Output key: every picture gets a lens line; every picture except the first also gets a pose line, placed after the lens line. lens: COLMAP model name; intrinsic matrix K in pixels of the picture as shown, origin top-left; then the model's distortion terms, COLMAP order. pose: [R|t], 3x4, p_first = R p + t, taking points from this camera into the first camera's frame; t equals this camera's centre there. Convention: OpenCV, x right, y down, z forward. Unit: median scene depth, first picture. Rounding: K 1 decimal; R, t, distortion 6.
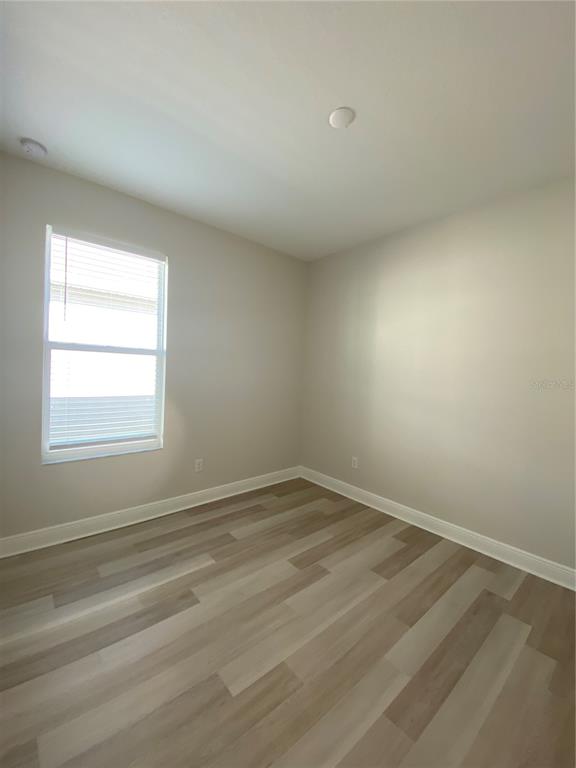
lens RADIAL K [[311.7, 0, 289.2], [0, 311.7, 381.6], [0, 0, 1]] dist [0.043035, -0.026291]
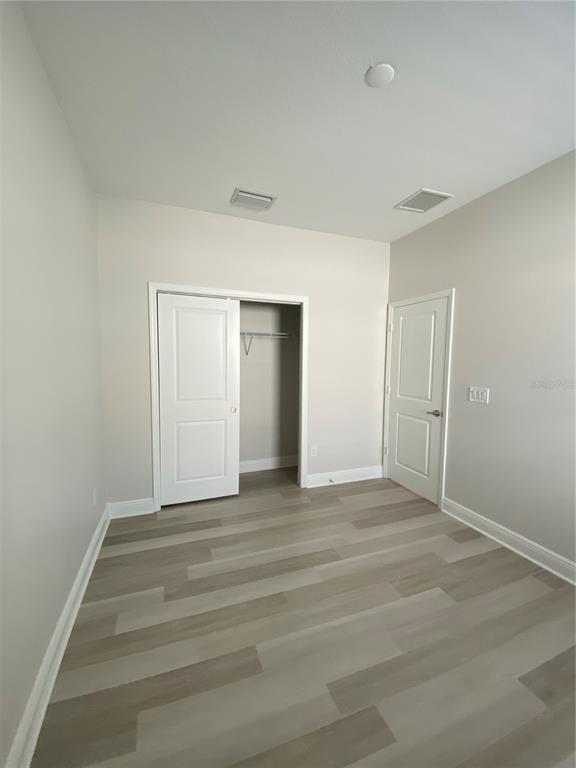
lens RADIAL K [[311.7, 0, 289.2], [0, 311.7, 381.6], [0, 0, 1]] dist [0.043035, -0.026291]
pose [[-0.935634, -0.092118, 0.340739, 0.048635], [-0.052391, 0.990895, 0.124025, -0.098459], [-0.349062, 0.098191, -0.931941, 1.862965]]
